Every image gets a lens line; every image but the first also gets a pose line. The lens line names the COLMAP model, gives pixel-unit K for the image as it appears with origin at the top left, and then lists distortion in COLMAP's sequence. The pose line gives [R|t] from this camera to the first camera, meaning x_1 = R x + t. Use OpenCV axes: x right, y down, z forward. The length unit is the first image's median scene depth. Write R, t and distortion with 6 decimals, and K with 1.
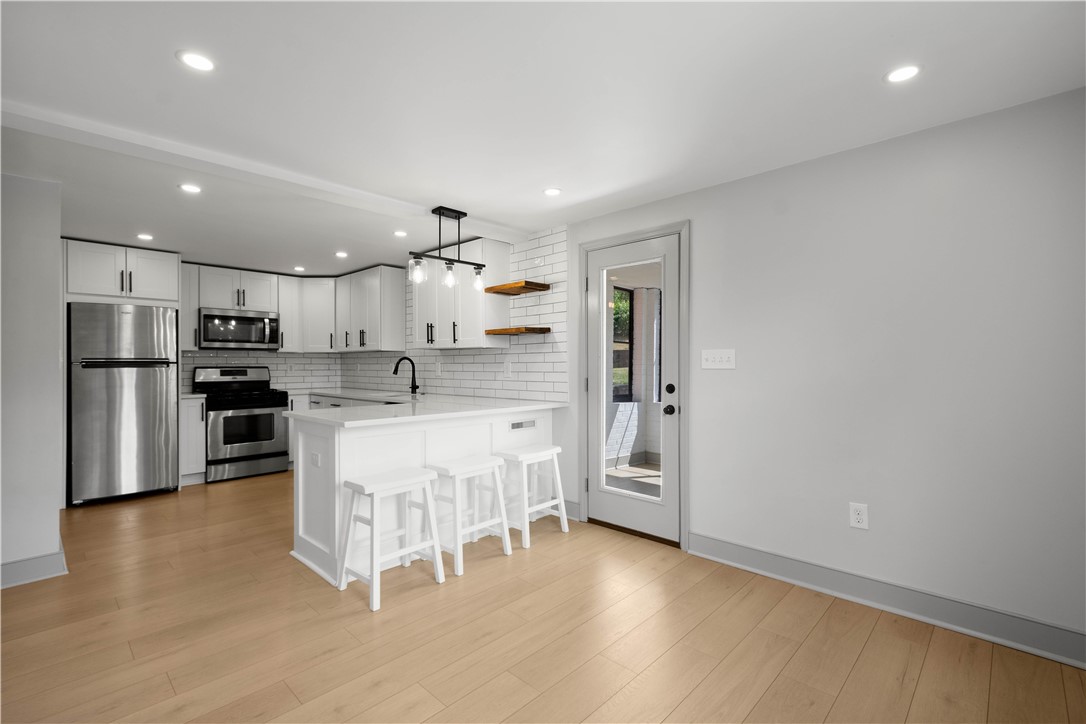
lens RADIAL K [[479.3, 0, 542.8], [0, 479.3, 364.7], [0, 0, 1]] dist [0.016921, -0.001597]
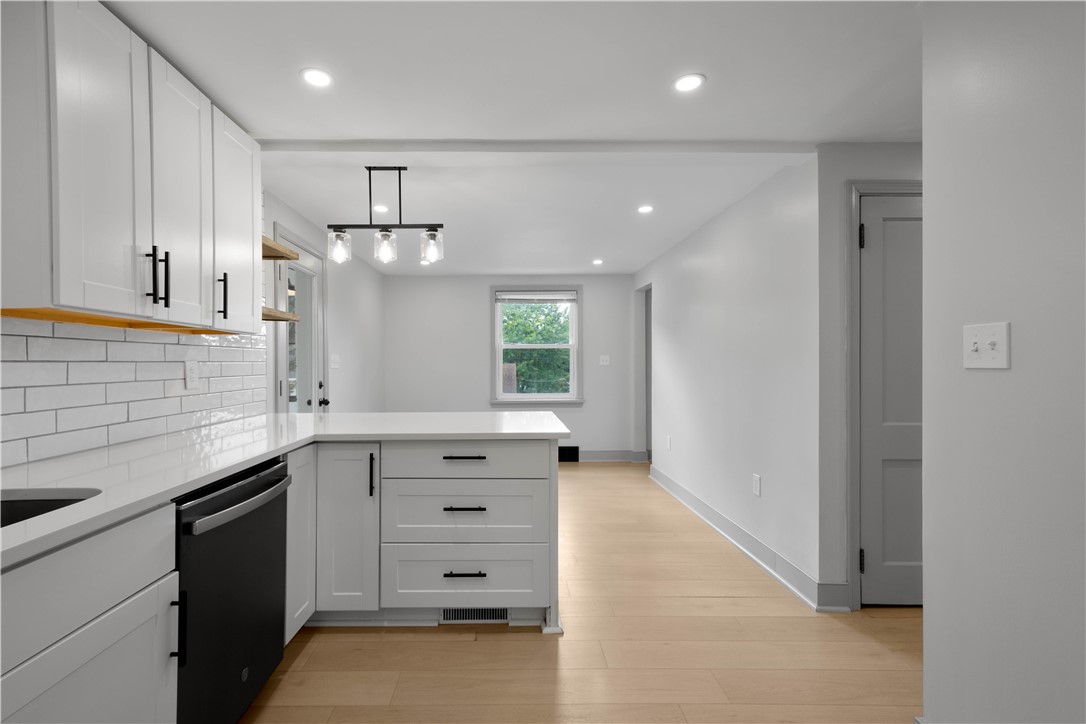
lens RADIAL K [[479.3, 0, 539.3], [0, 479.3, 361.2], [0, 0, 1]] dist [0.016921, -0.001597]
pose [[-0.725556, 0.005849, 0.688139, -0.652111], [0.005840, 0.999980, -0.002342, -0.000559], [-0.688139, 0.002320, -0.725576, 1.007128]]
